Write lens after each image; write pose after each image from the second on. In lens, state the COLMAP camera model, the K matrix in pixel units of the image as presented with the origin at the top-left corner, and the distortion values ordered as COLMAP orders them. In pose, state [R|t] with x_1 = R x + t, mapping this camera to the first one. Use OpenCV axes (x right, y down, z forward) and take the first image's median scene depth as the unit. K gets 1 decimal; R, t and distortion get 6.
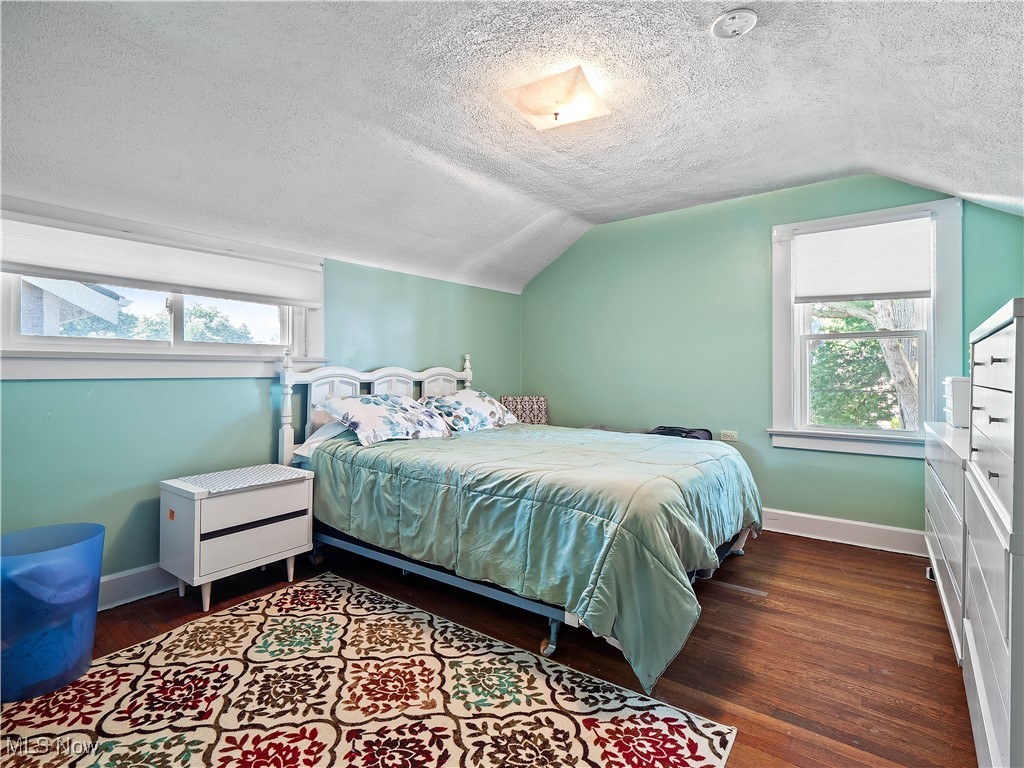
lens RADIAL K [[503.4, 0, 515.9], [0, 503.4, 374.3], [0, 0, 1]] dist [-0.000436, -0.001214]
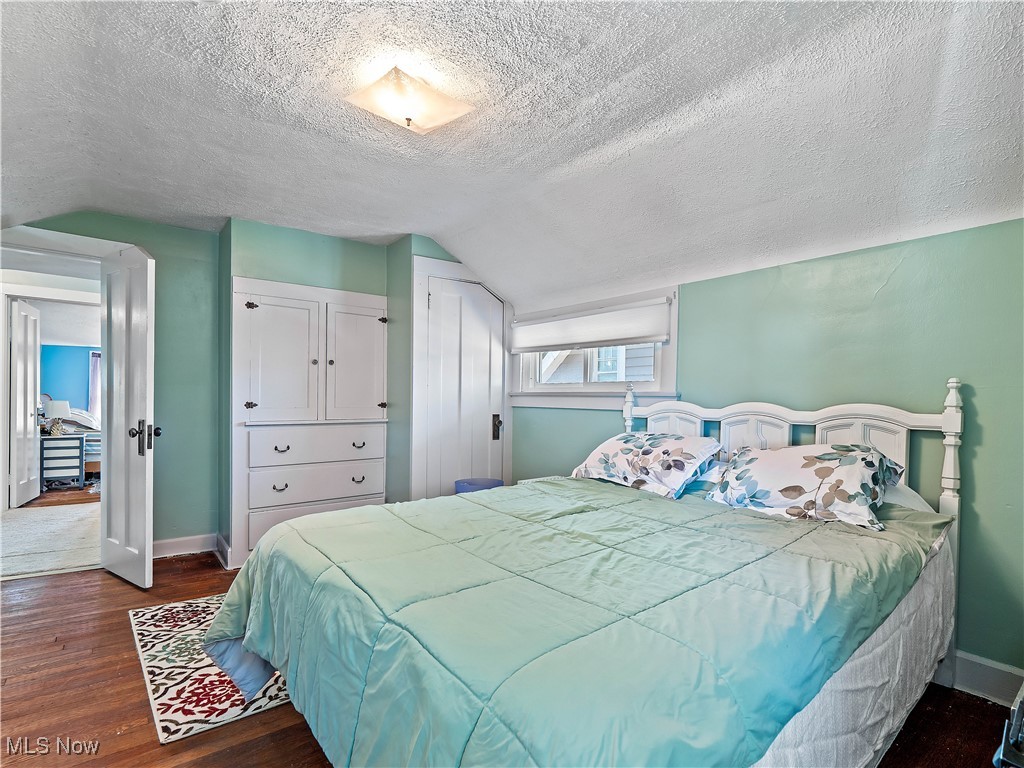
lens RADIAL K [[513.8, 0, 510.3], [0, 513.8, 410.8], [0, 0, 1]] dist [0.000671, 0.000438]
pose [[-0.239957, 0.016483, -0.970644, 1.184025], [-0.024358, 0.999439, 0.022994, -0.023584], [0.970478, 0.029161, -0.239421, 1.777259]]
